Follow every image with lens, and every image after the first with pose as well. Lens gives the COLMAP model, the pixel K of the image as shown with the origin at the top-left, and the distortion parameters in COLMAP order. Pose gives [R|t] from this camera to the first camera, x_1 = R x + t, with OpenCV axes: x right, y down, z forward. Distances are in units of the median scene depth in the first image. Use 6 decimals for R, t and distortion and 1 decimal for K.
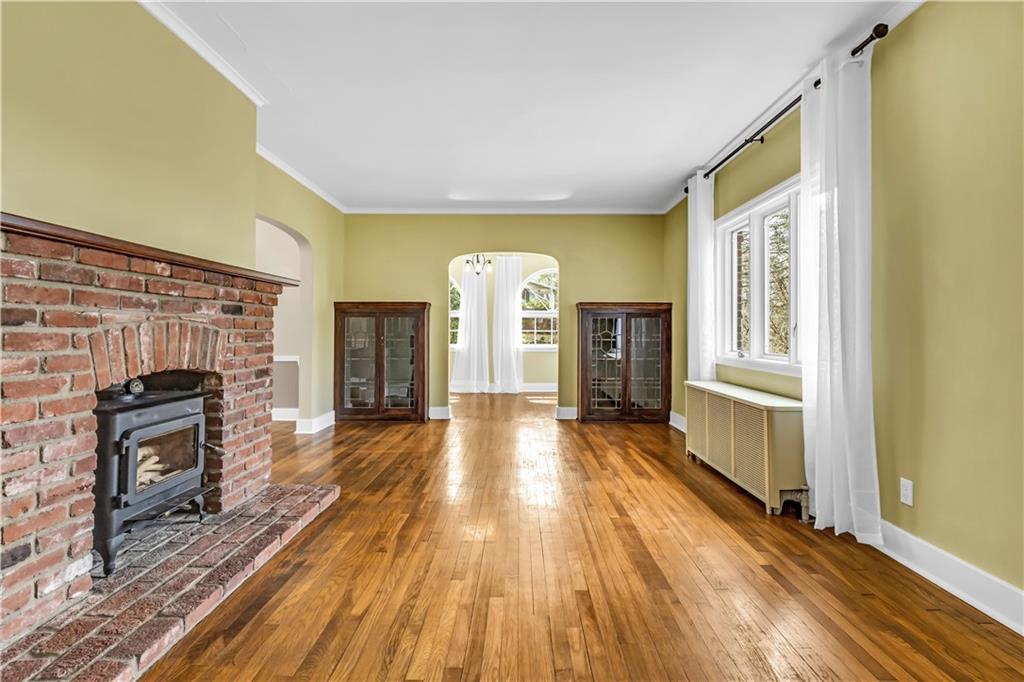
lens RADIAL K [[496.4, 0, 513.4], [0, 496.4, 329.9], [0, 0, 1]] dist [0.002098, 0.000313]
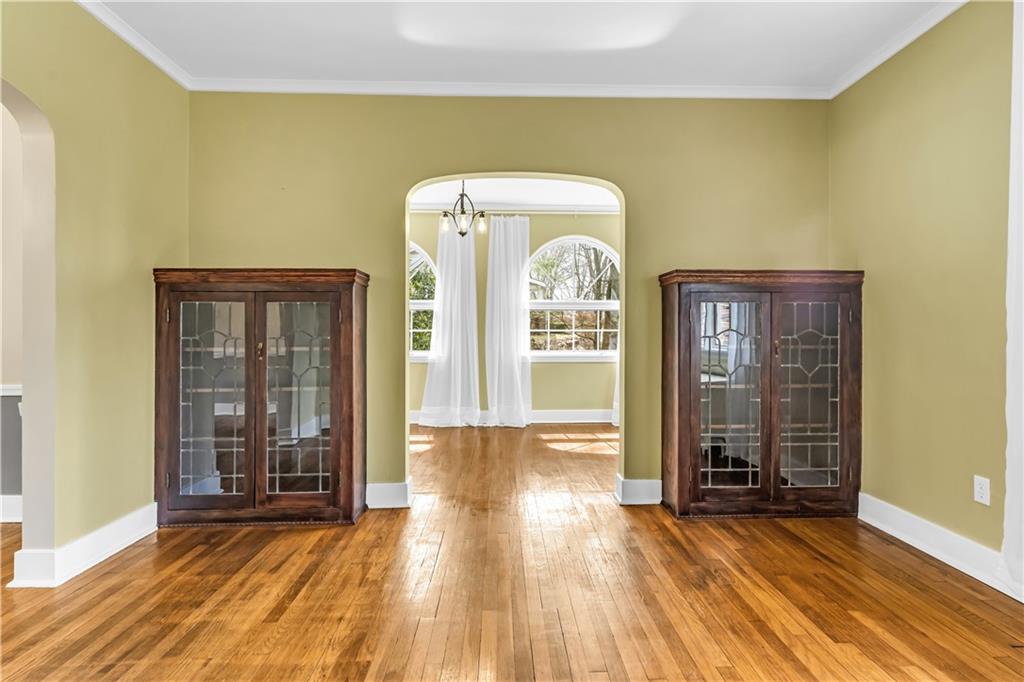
lens RADIAL K [[496.4, 0, 513.4], [0, 496.4, 329.9], [0, 0, 1]] dist [0.002098, 0.000313]
pose [[0.999344, -0.003620, 0.036032, -0.042031], [0.003639, 0.999993, -0.000457, 0.002632], [-0.036030, 0.000588, 0.999351, 0.521206]]
